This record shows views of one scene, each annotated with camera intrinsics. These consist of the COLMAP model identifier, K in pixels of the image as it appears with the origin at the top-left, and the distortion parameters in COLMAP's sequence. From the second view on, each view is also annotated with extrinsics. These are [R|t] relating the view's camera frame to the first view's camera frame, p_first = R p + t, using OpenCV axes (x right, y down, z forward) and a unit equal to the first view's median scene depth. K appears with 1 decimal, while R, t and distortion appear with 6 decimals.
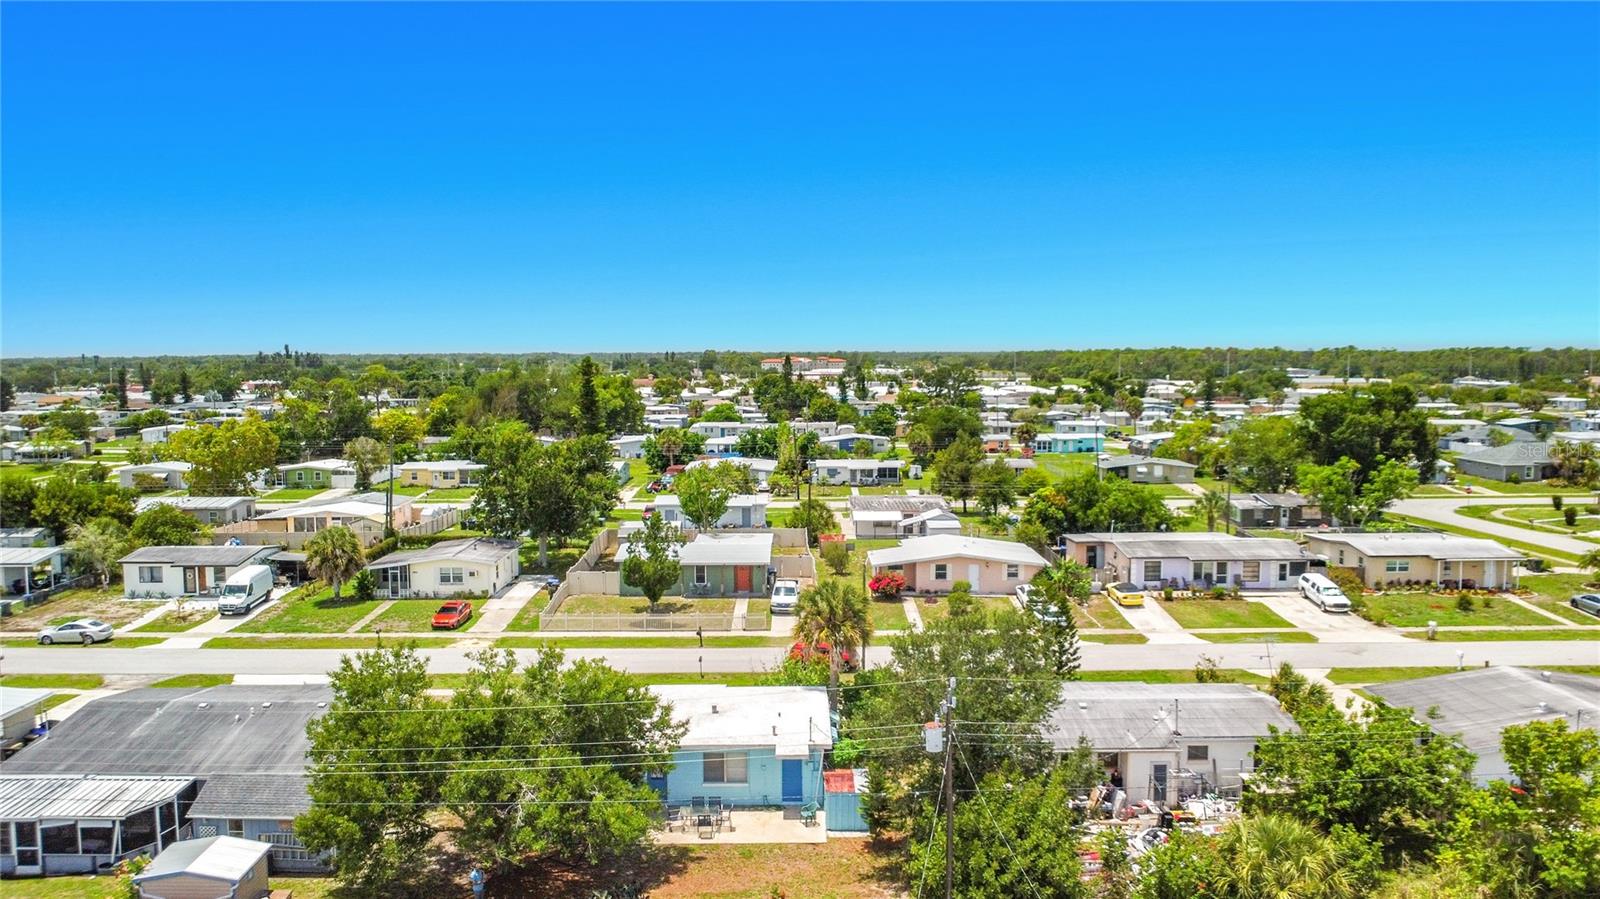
lens RADIAL K [[1181.8, 0, 794.2], [0, 1181.8, 448.4], [0, 0, 1]] dist [-0.029780, -0.003853]
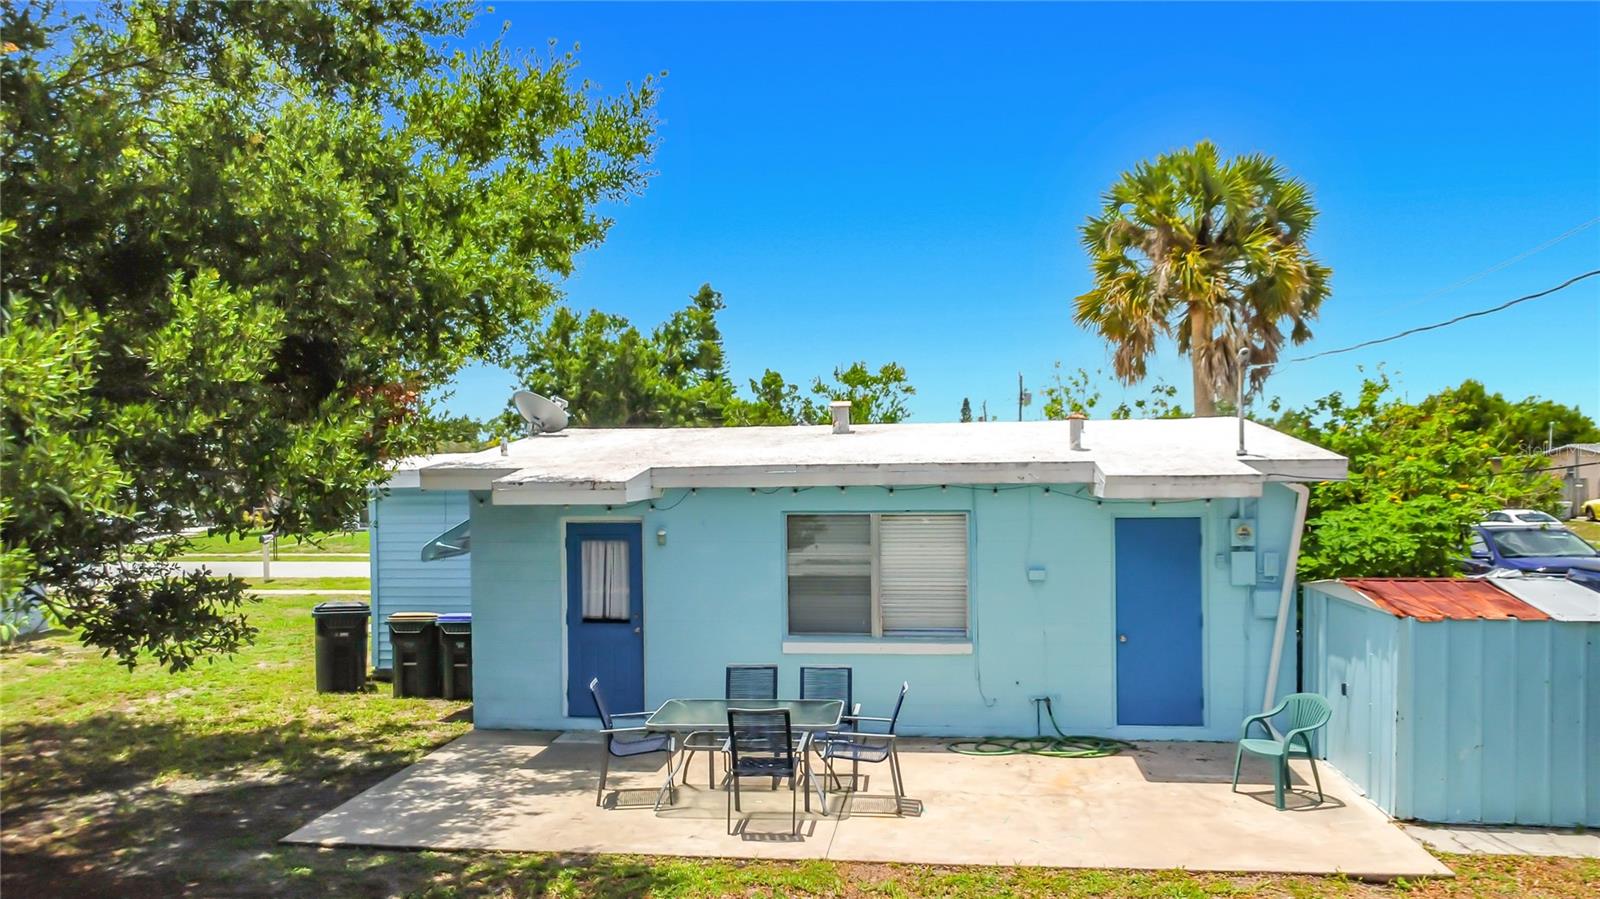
lens RADIAL K [[1181.8, 0, 794.2], [0, 1181.8, 448.4], [0, 0, 1]] dist [-0.029780, -0.003853]
pose [[0.989638, -0.010267, -0.143216, -0.042015], [-0.005598, 0.993923, -0.109936, 0.285229], [0.143474, 0.109598, 0.983567, 0.793715]]
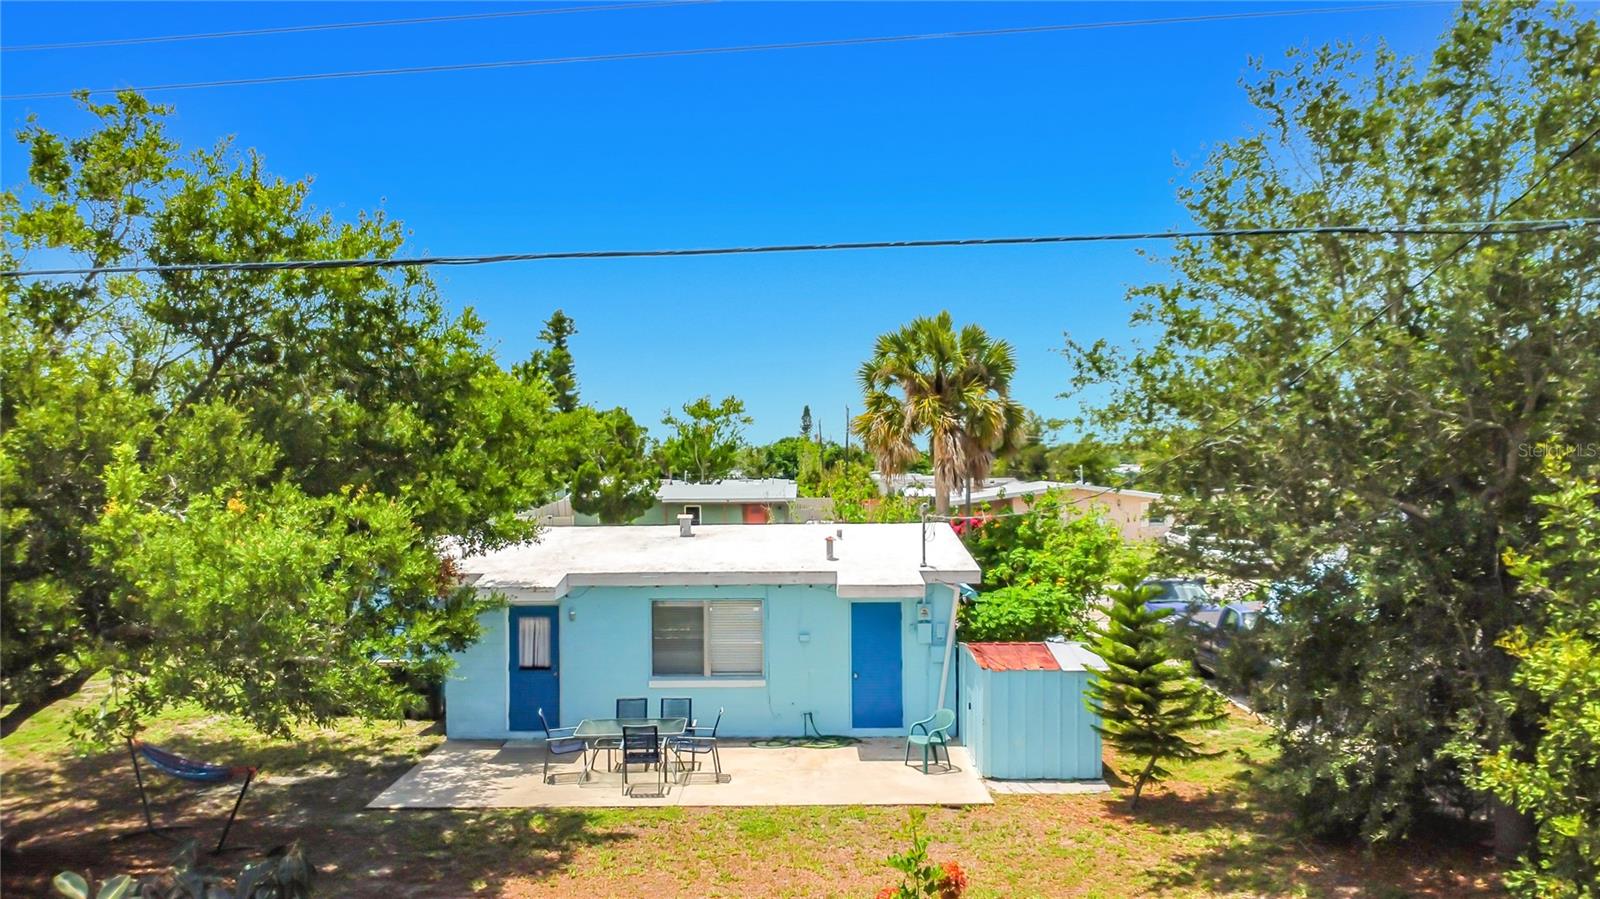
lens RADIAL K [[1181.2, 0, 789.6], [0, 1181.2, 420.1], [0, 0, 1]] dist [-0.030325, -0.003821]
pose [[0.999863, -0.004956, -0.015813, -0.025578], [0.002837, 0.991341, -0.131283, 0.262854], [0.016327, 0.131220, 0.991219, 0.631228]]
